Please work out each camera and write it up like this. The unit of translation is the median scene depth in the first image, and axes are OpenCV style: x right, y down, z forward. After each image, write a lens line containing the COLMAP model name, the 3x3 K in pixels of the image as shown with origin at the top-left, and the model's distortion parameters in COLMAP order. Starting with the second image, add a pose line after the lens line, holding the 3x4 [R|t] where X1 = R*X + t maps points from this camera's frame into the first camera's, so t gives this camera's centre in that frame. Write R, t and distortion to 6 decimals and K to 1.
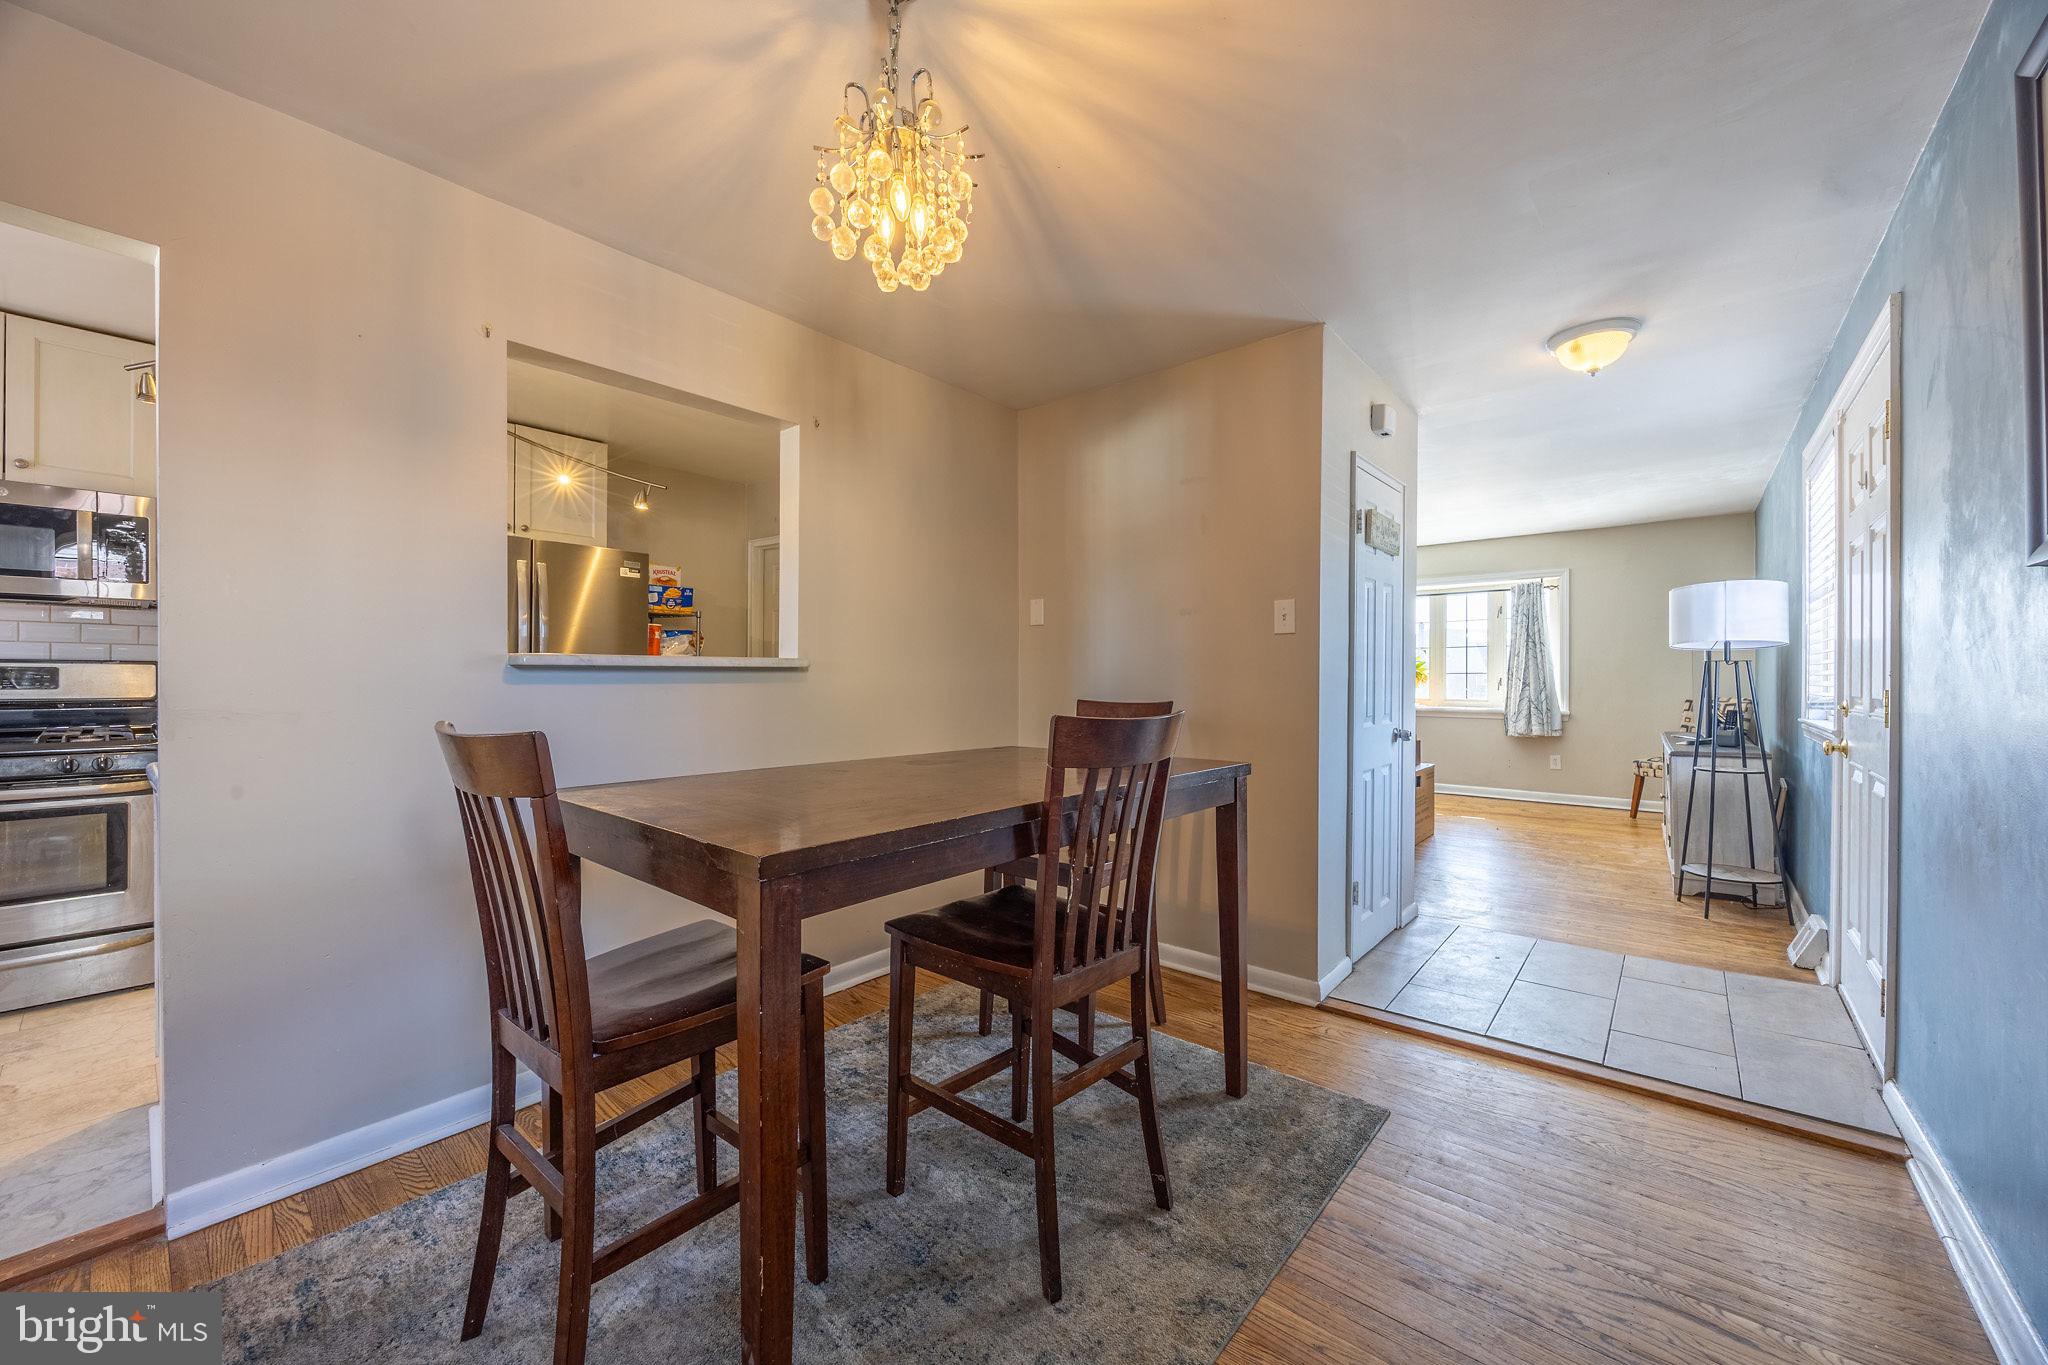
lens RADIAL K [[791.7, 0, 1024.0], [0, 791.7, 682.5], [0, 0, 1]] dist [-0.000302, 0.000196]
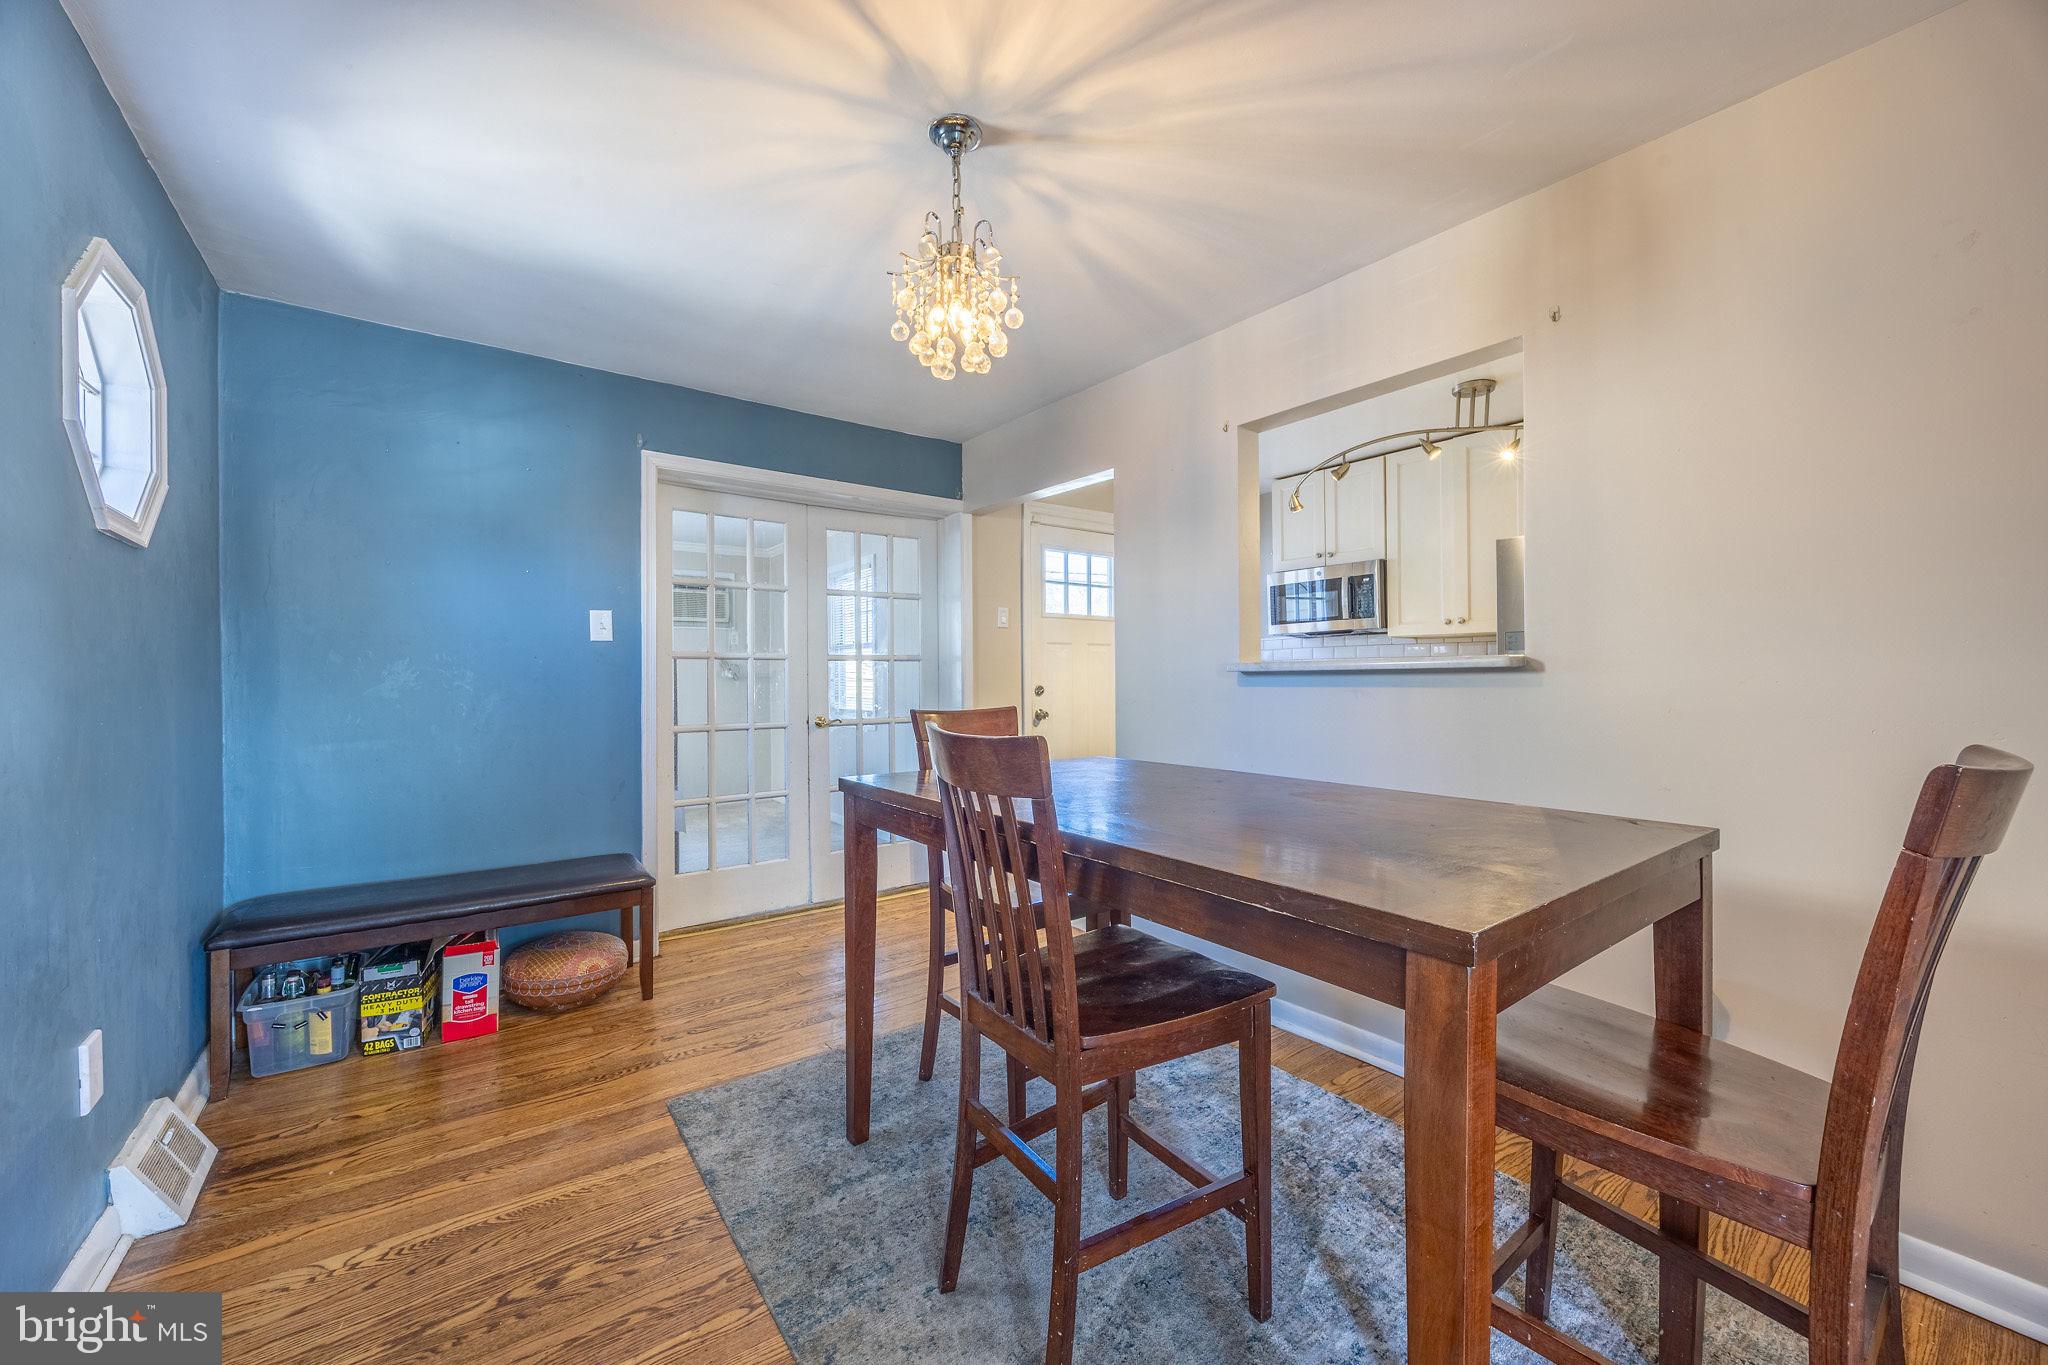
lens RADIAL K [[775.0, 0, 1017.1], [0, 775.0, 679.6], [0, 0, 1]] dist [-0.005305, 0.000772]
pose [[-0.214818, -0.003729, -0.976647, 0.851635], [-0.003316, 0.999990, -0.003089, 0.000481], [0.976648, 0.002575, -0.214828, 1.121271]]
